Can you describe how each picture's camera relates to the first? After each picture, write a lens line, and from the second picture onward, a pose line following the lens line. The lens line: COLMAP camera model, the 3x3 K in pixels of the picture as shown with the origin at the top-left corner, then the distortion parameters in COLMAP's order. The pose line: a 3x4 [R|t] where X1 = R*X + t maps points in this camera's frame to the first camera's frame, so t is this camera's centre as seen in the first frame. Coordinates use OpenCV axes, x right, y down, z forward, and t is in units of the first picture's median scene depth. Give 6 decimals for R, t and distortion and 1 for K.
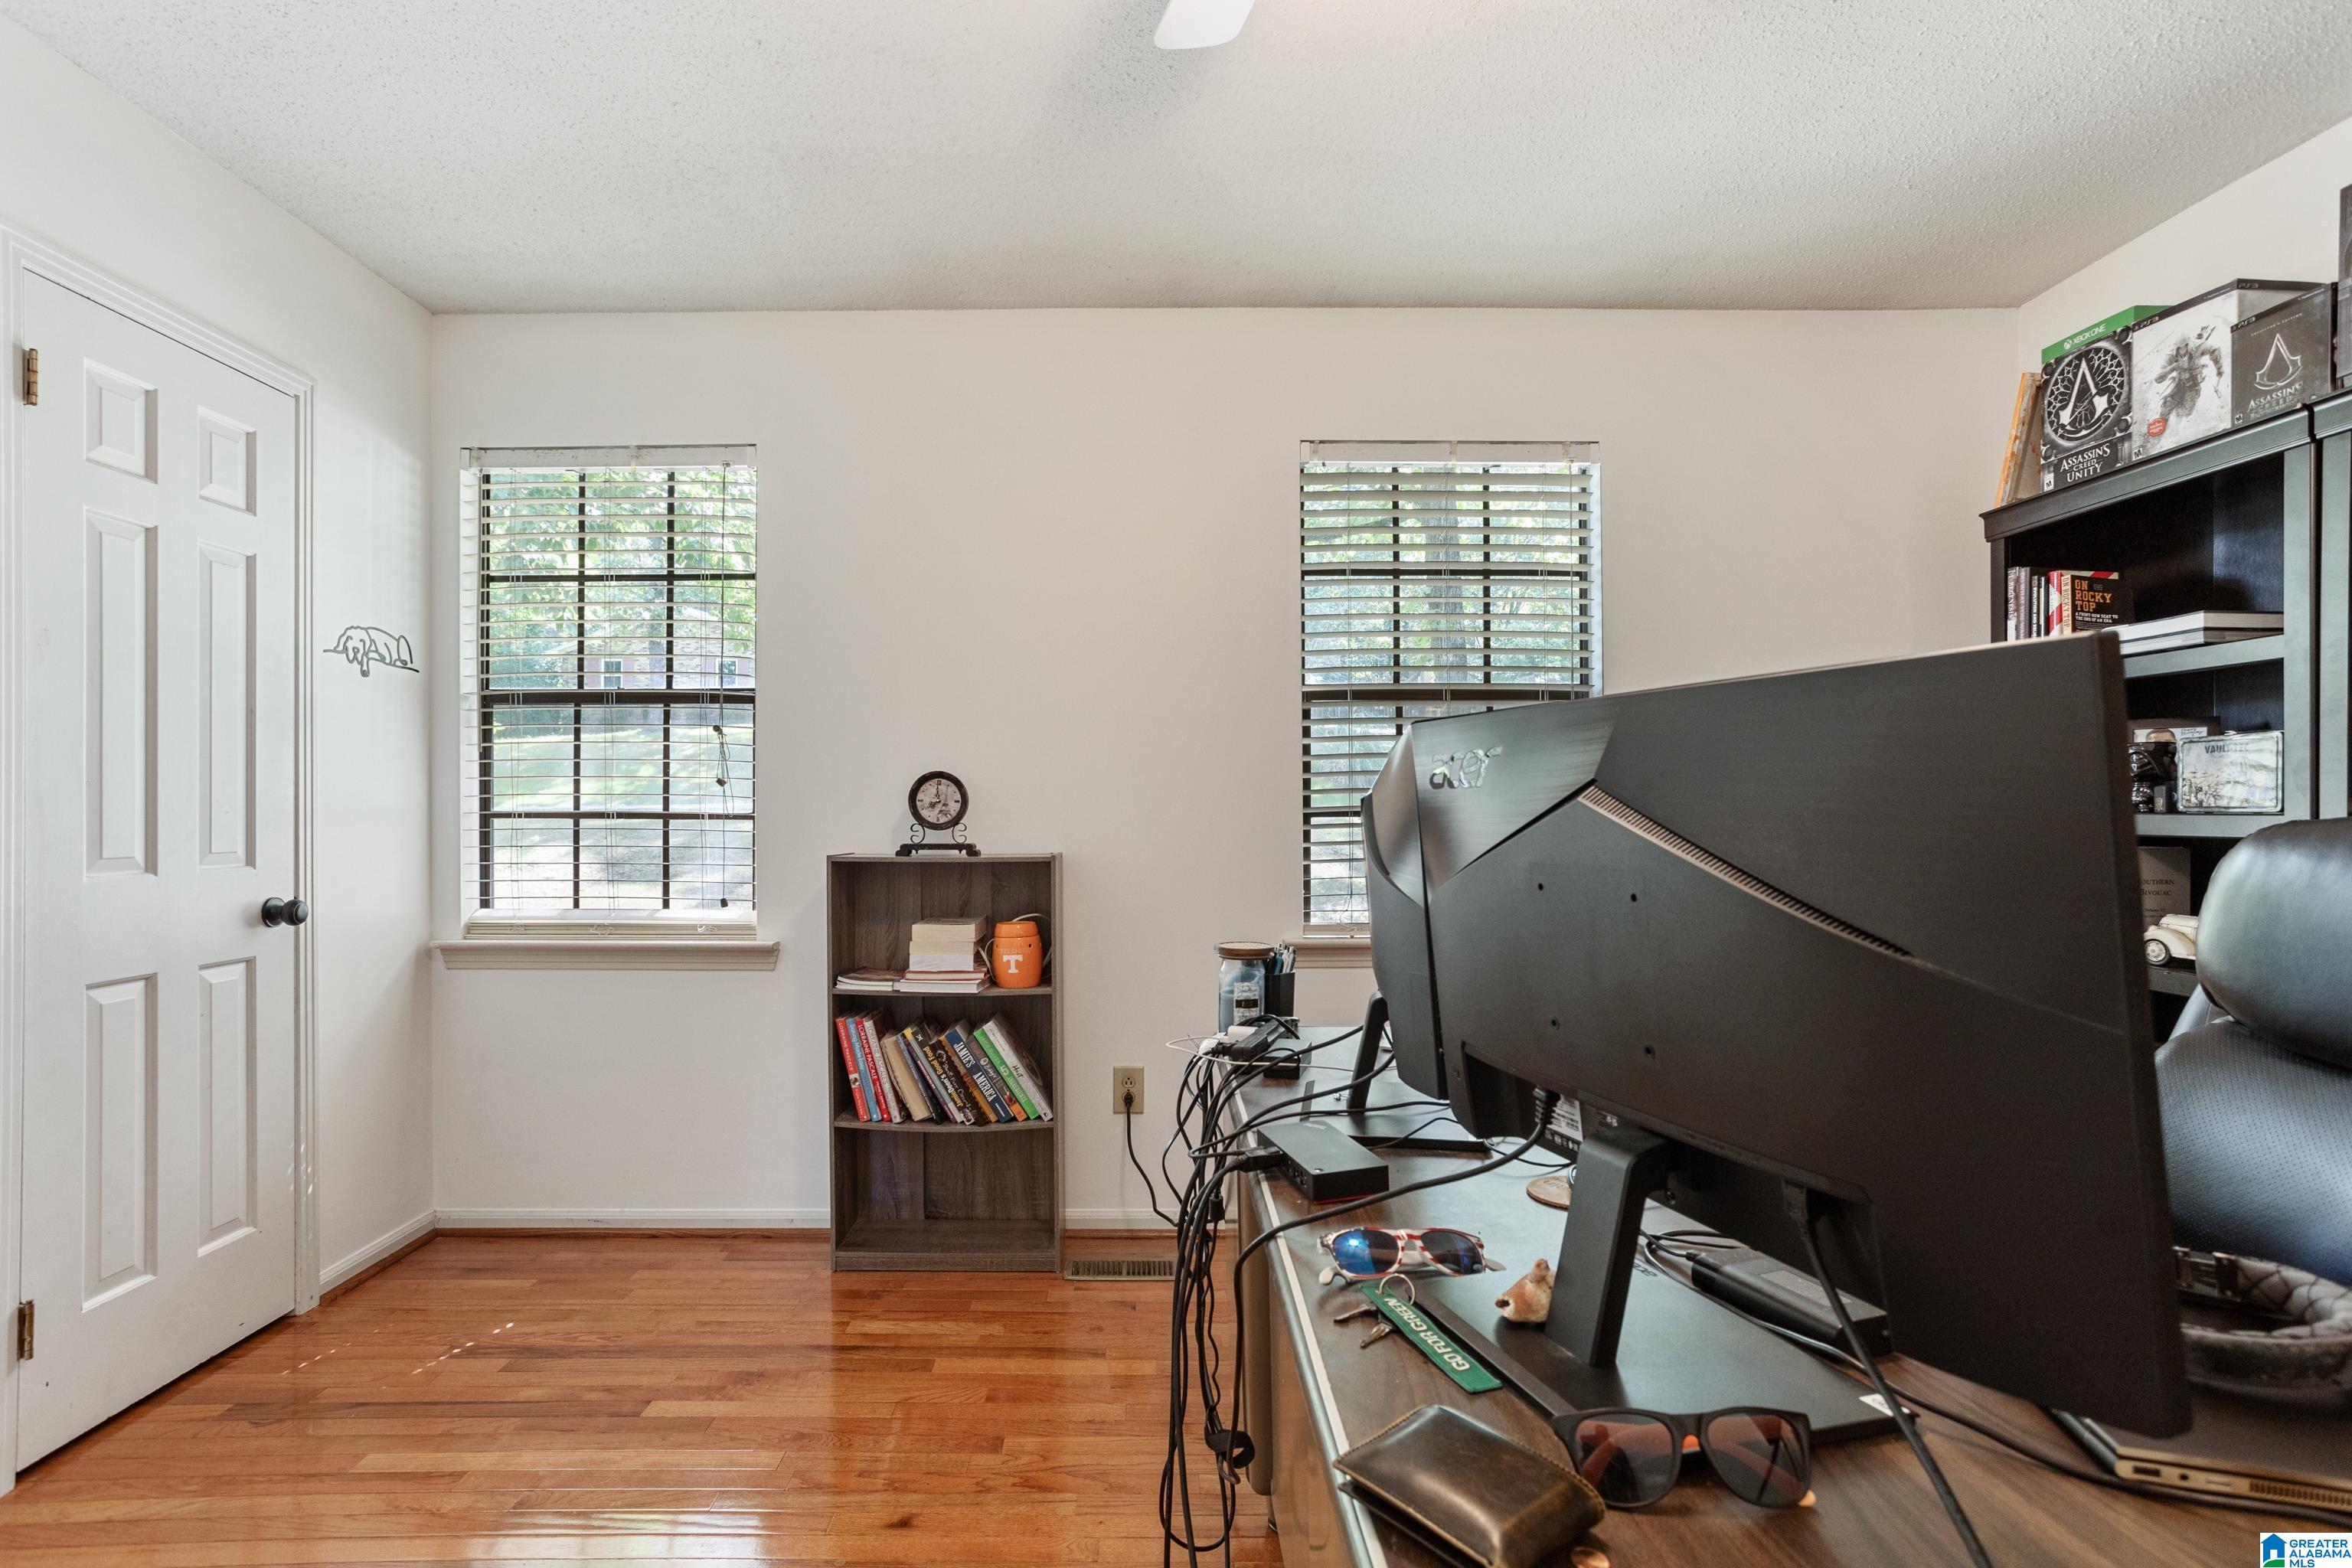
lens RADIAL K [[1160.3, 0, 1170.8], [0, 1160.3, 820.3], [0, 0, 1]] dist [-0.048178, 0.032424]
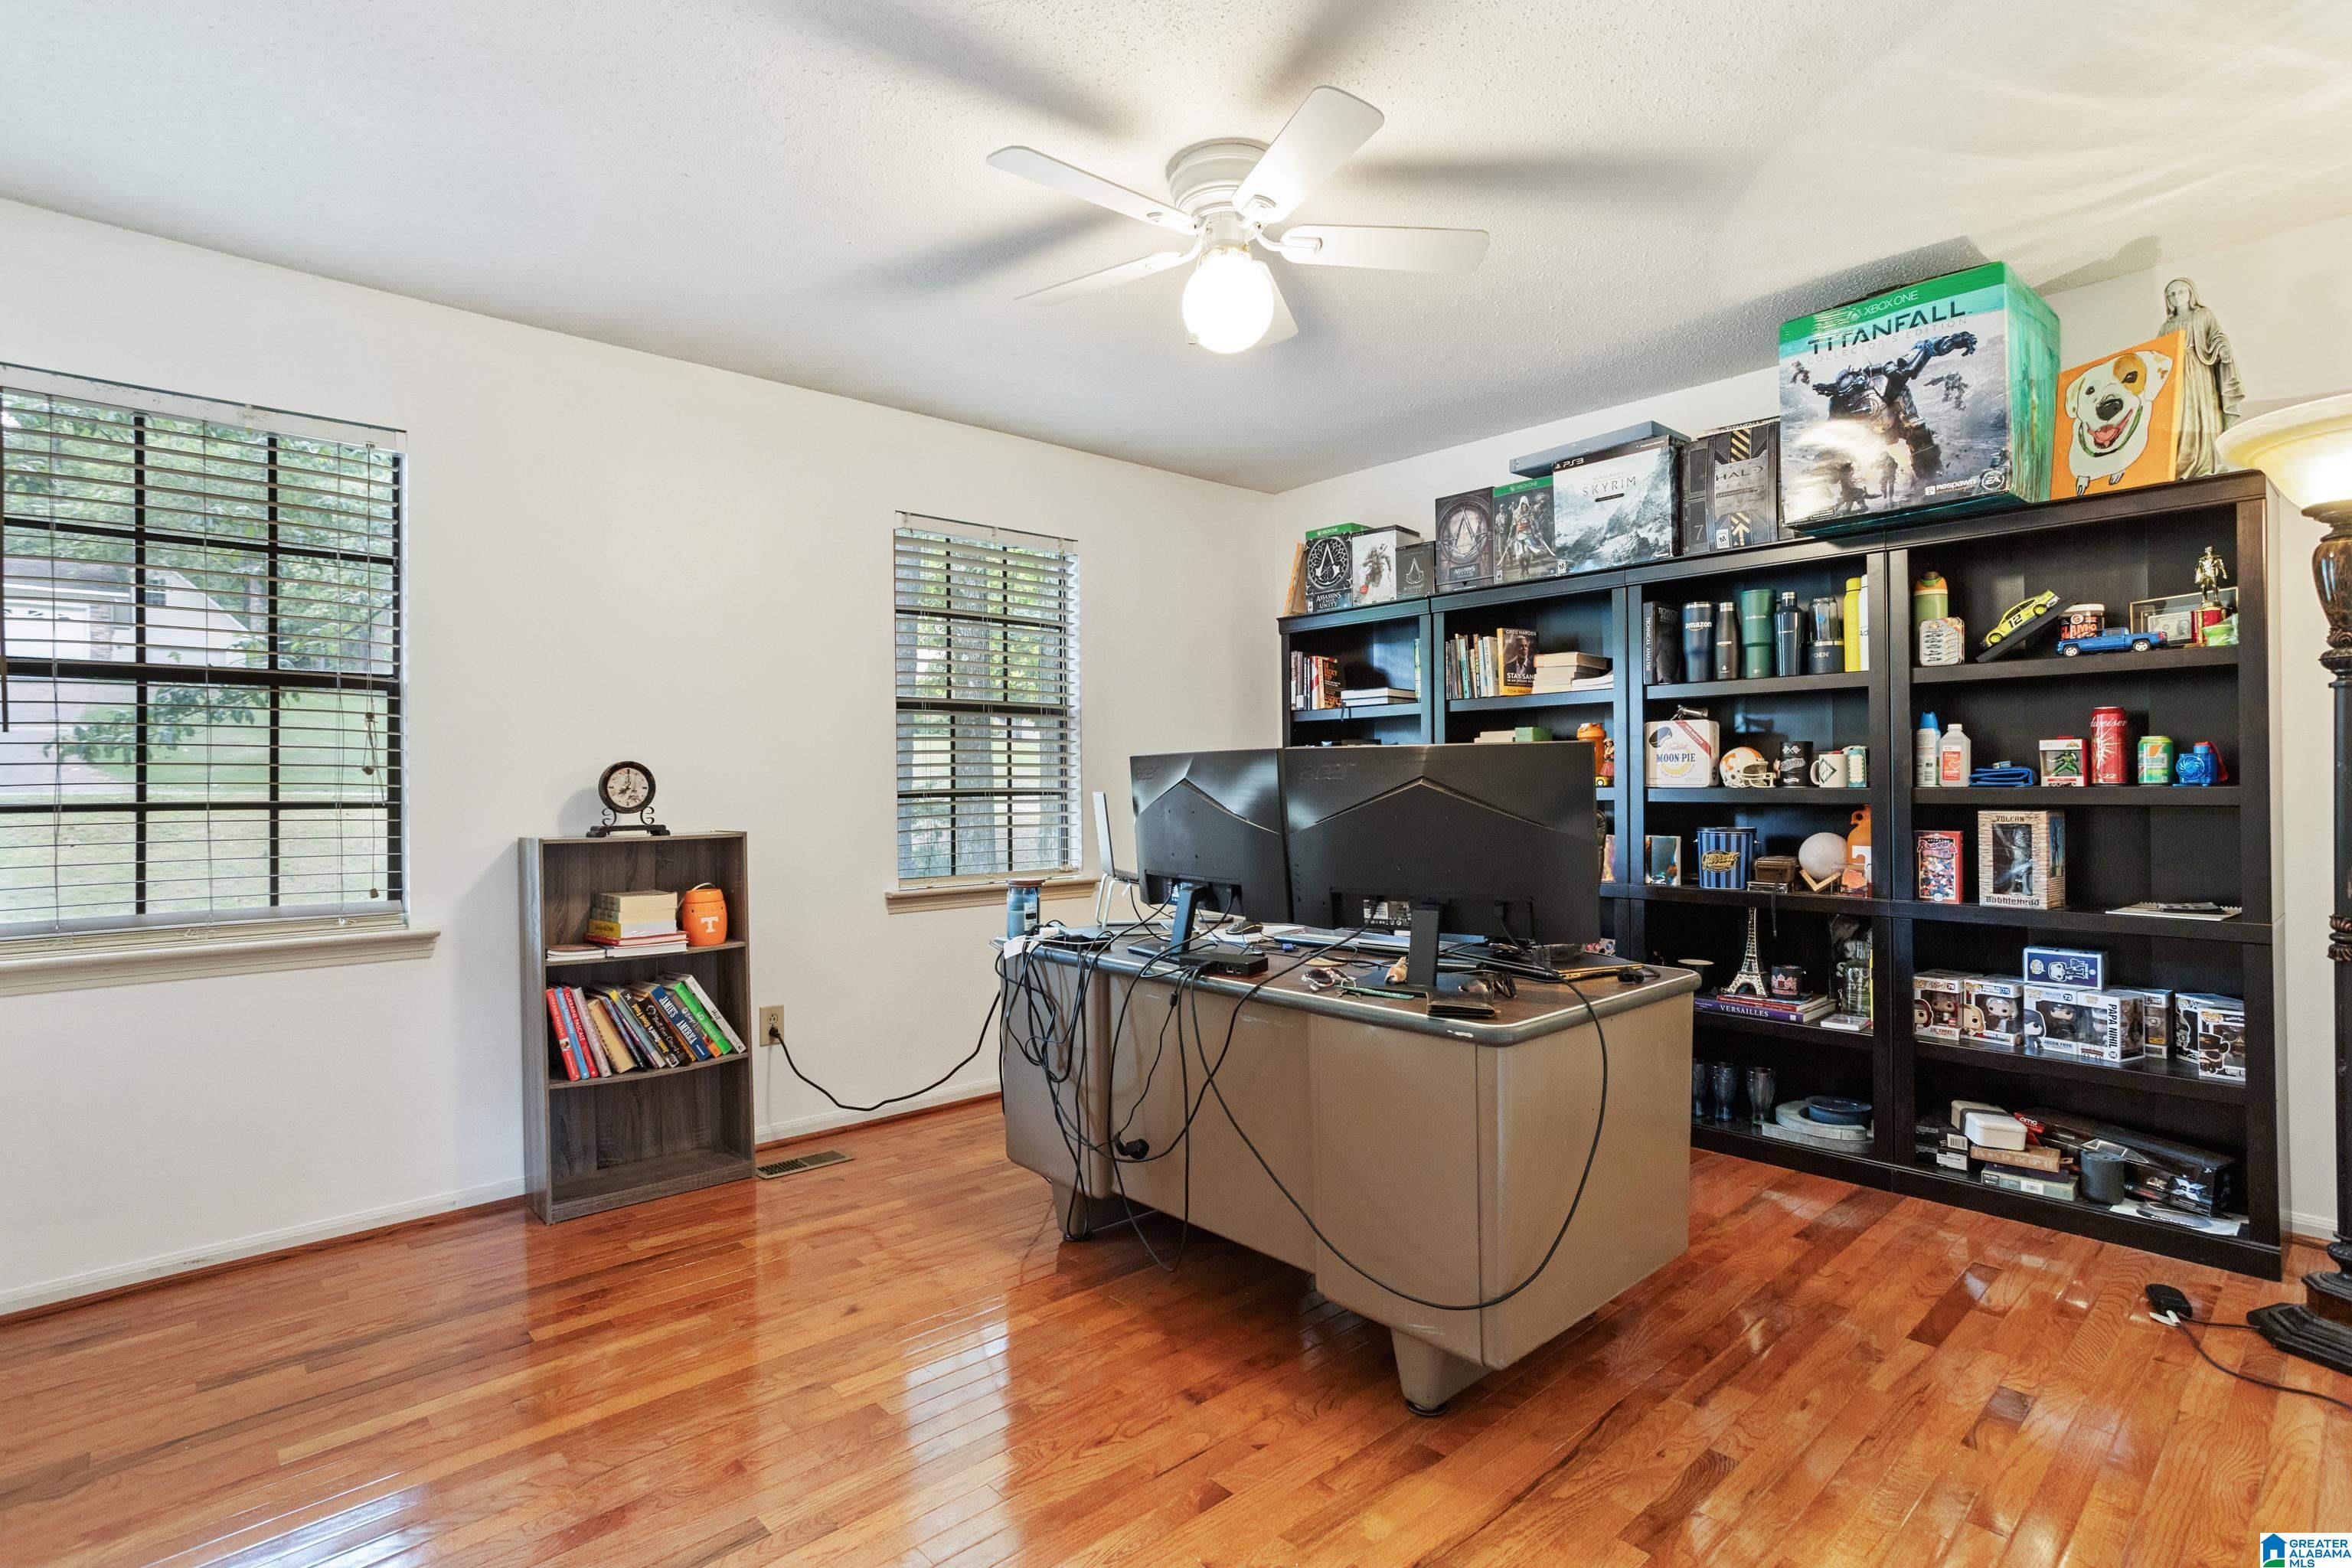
lens RADIAL K [[1140.7, 0, 1183.8], [0, 1140.7, 803.3], [0, 0, 1]] dist [-0.002284, -0.000110]
pose [[0.741123, -0.016914, 0.671156, -0.555690], [0.015919, 0.999844, 0.007619, -0.001285], [-0.671181, 0.005038, 0.741277, -0.189975]]
